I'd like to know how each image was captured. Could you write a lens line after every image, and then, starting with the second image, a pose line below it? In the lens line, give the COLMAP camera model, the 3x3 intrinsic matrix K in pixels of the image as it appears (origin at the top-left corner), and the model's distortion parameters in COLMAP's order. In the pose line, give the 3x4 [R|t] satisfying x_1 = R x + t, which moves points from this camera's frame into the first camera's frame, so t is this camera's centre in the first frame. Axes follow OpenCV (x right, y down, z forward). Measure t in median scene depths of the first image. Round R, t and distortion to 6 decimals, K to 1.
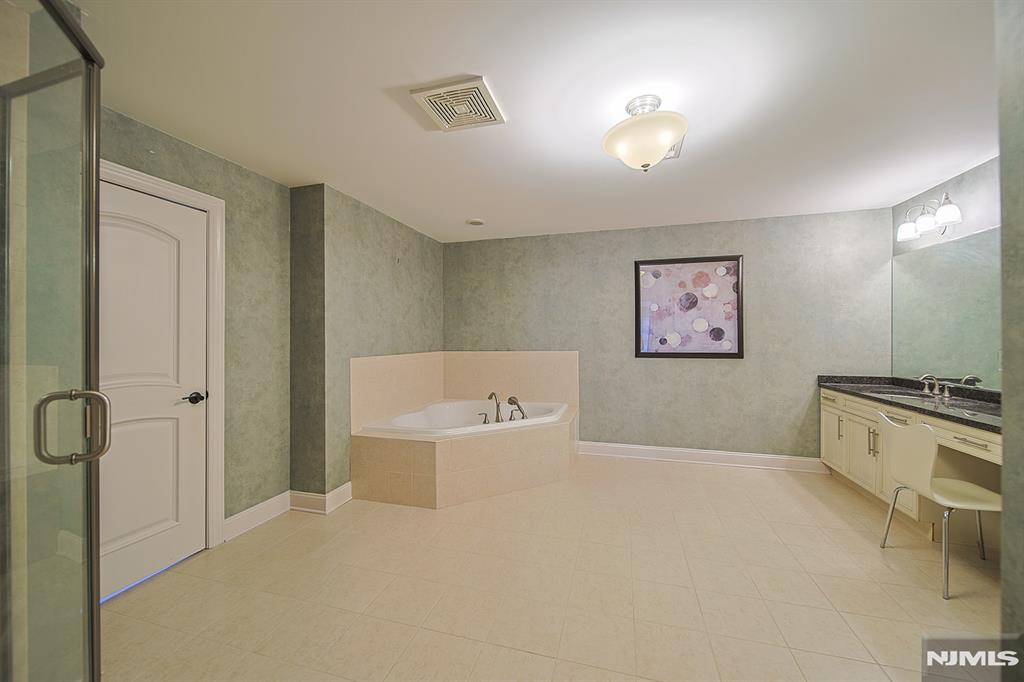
lens RADIAL K [[379.2, 0, 510.7], [0, 379.2, 339.1], [0, 0, 1]] dist [-0.001747, 0.000125]
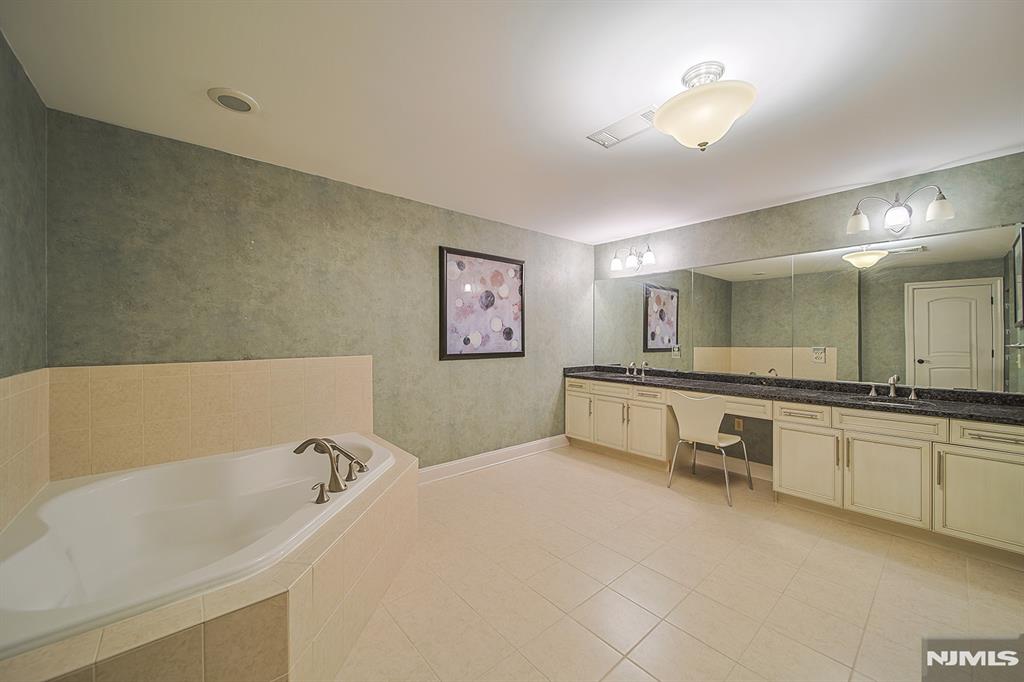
lens RADIAL K [[379.2, 0, 510.4], [0, 379.2, 338.0], [0, 0, 1]] dist [-0.001747, 0.000125]
pose [[0.547627, 0.001273, 0.836721, -0.304395], [-0.001981, 0.999998, -0.000224, -0.001636], [-0.836720, -0.001534, 0.547629, 0.426878]]
